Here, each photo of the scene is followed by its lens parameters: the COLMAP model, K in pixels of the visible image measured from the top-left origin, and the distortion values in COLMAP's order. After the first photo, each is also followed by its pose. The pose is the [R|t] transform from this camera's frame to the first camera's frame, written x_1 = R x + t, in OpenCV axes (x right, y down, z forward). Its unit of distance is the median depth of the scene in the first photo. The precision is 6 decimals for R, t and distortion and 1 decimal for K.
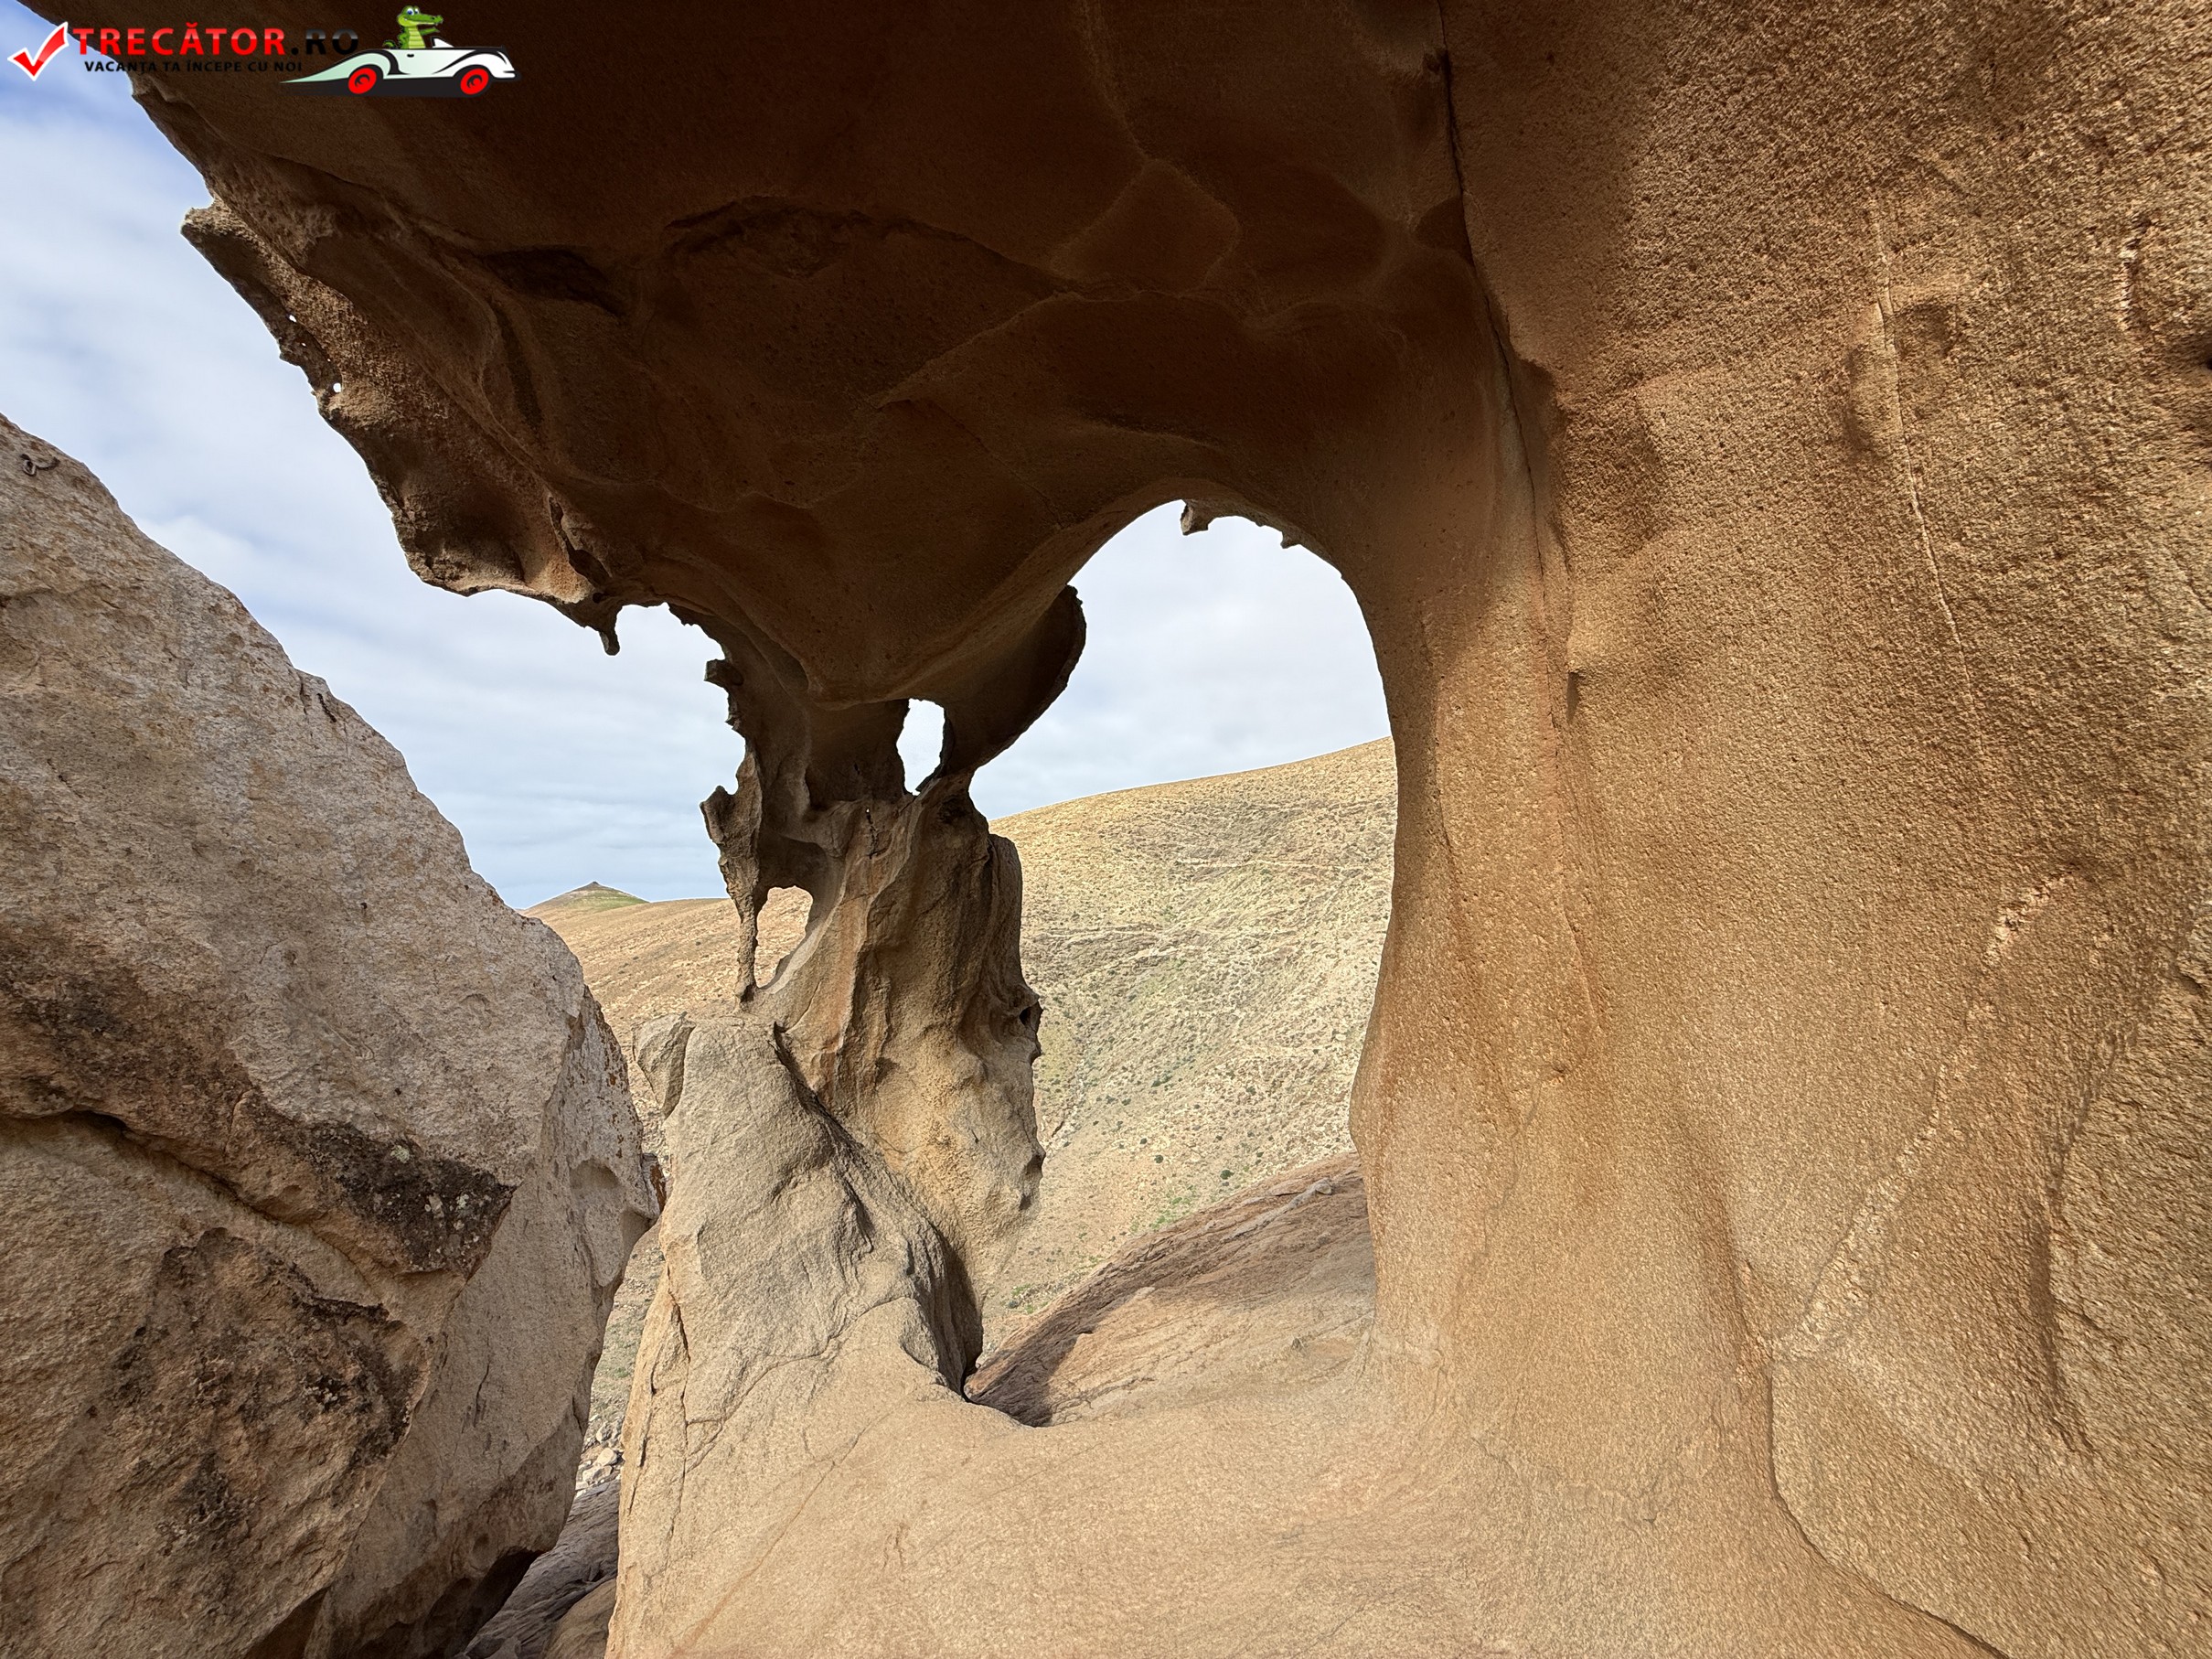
lens RADIAL K [[874.0, 0, 1092.6], [0, 874.0, 832.1], [0, 0, 1]] dist [0.001176, 0.000256]
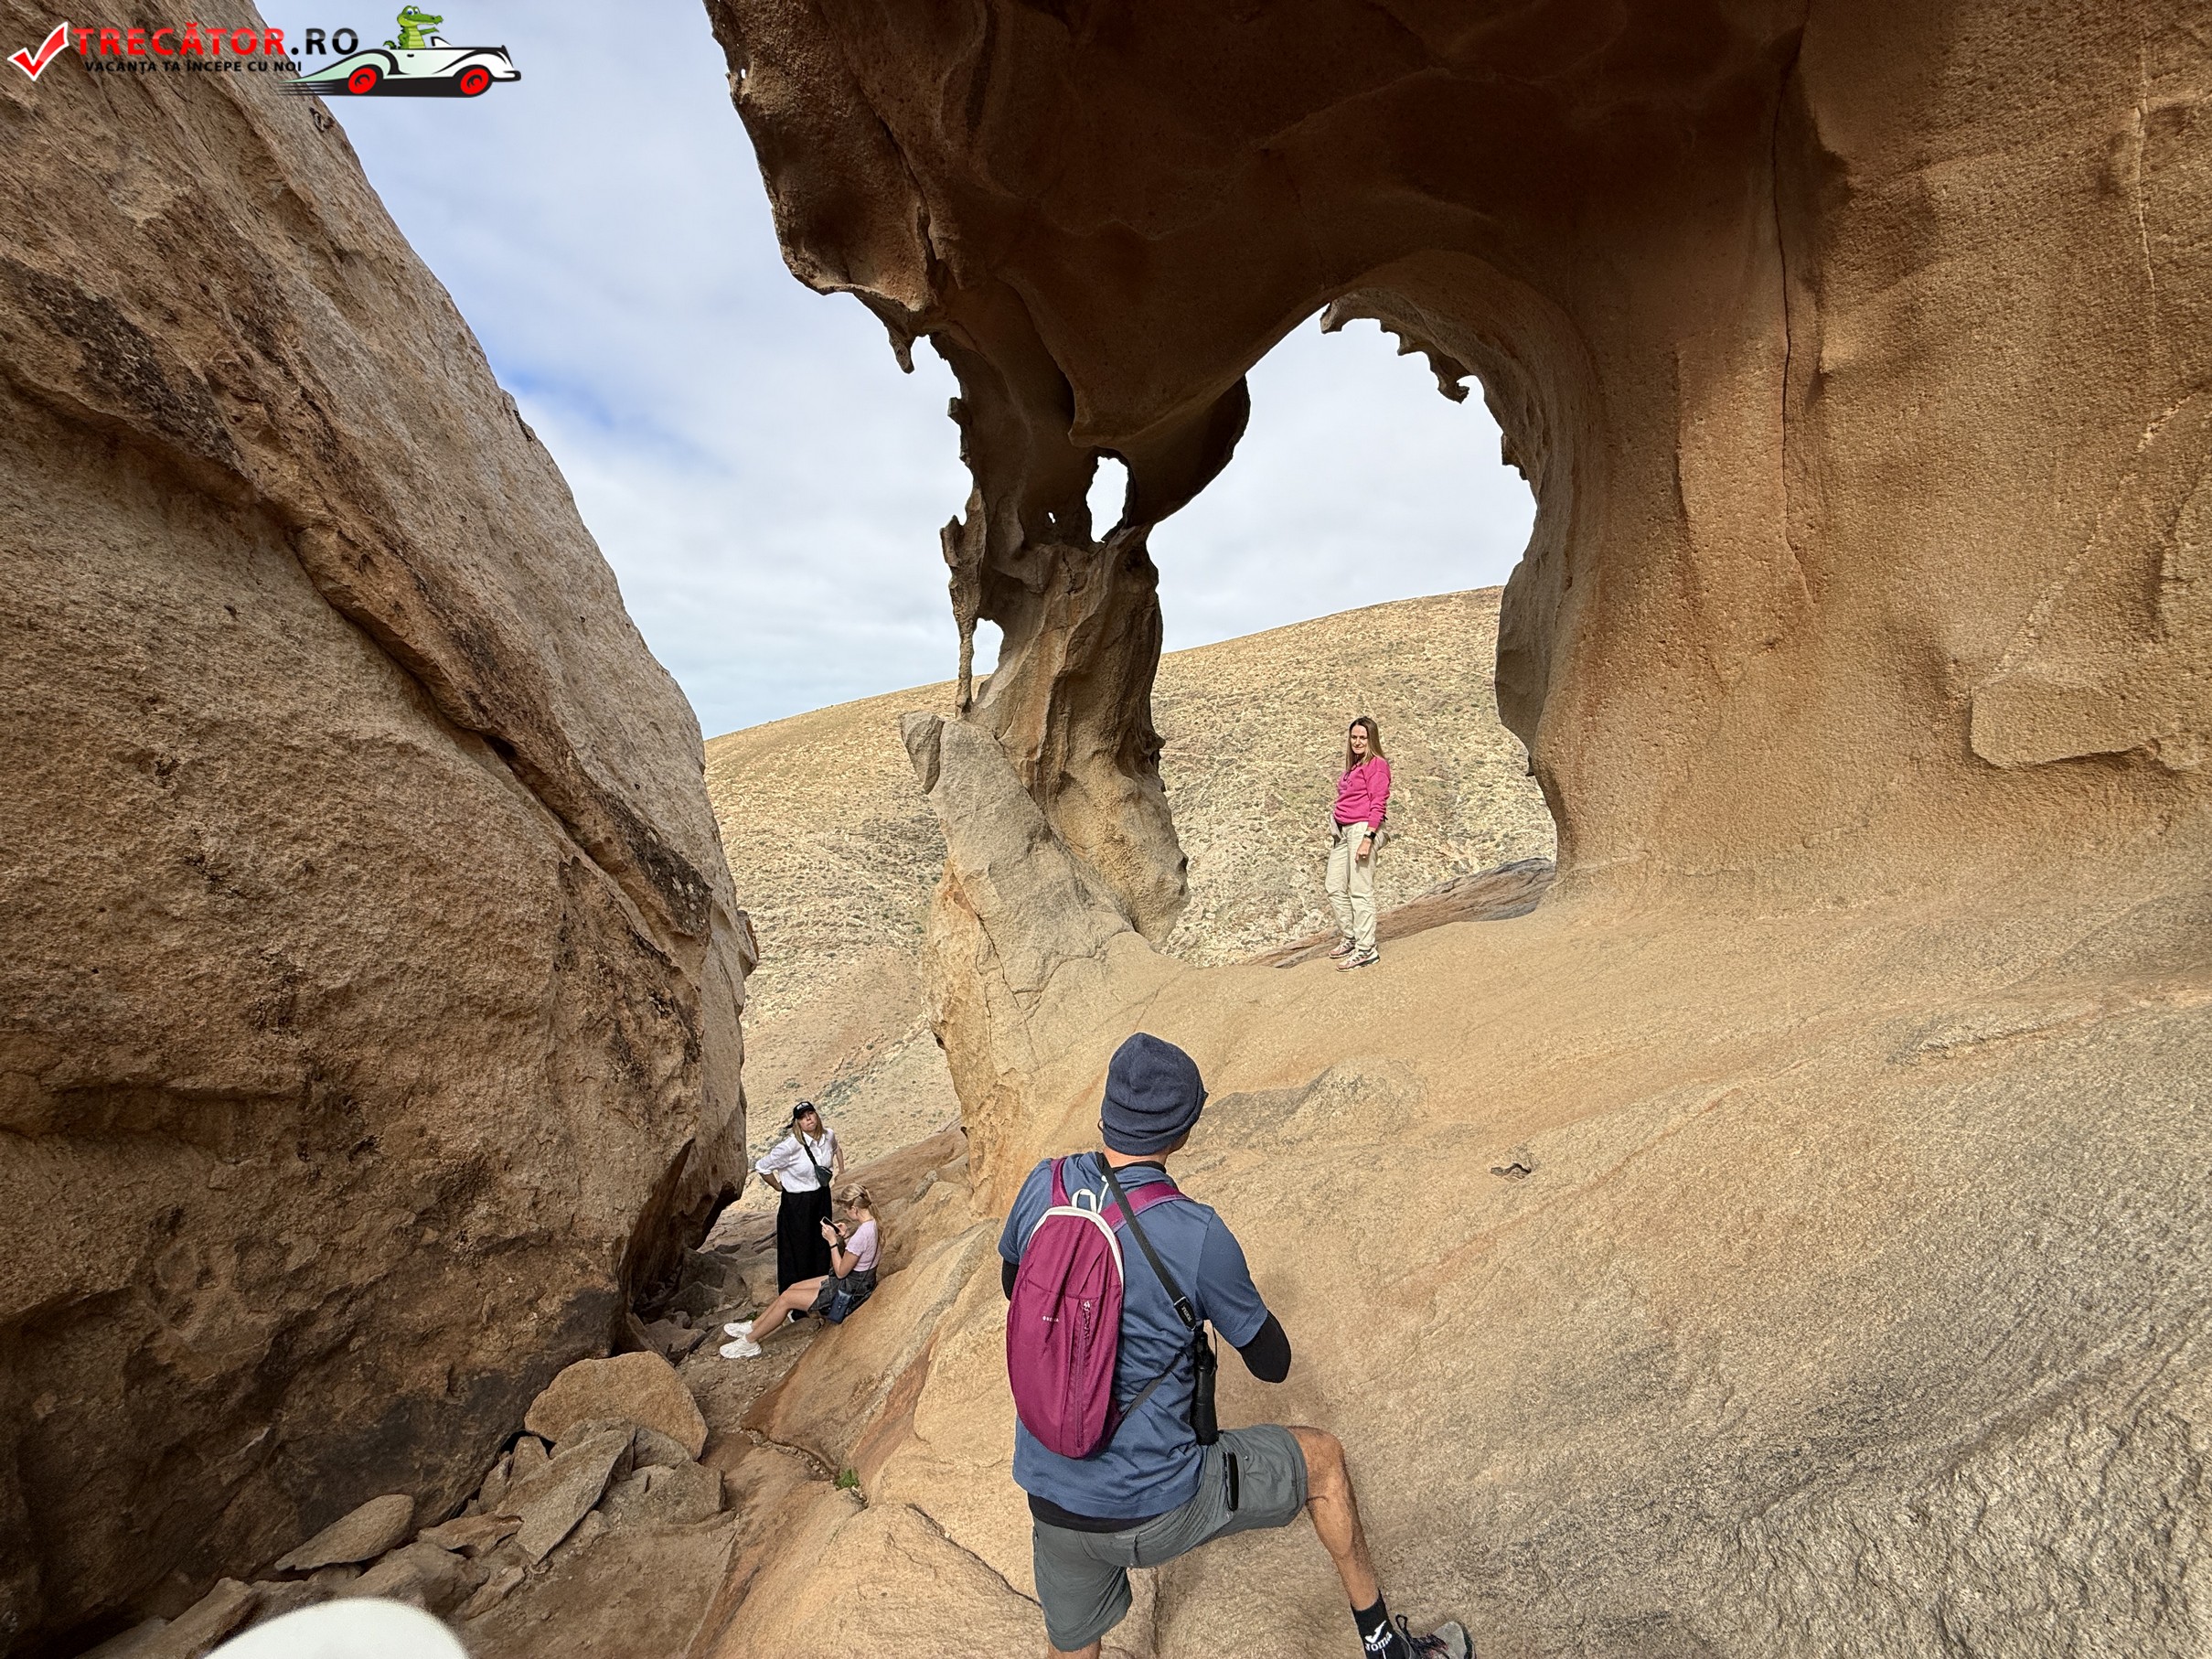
lens RADIAL K [[874.0, 0, 1097.9], [0, 874.0, 824.4], [0, 0, 1]] dist [0.001176, 0.000256]
pose [[0.989240, 0.019963, 0.144931, -0.468073], [-0.037659, 0.992010, 0.120405, 0.236248], [-0.141370, -0.124568, 0.982088, -0.222971]]
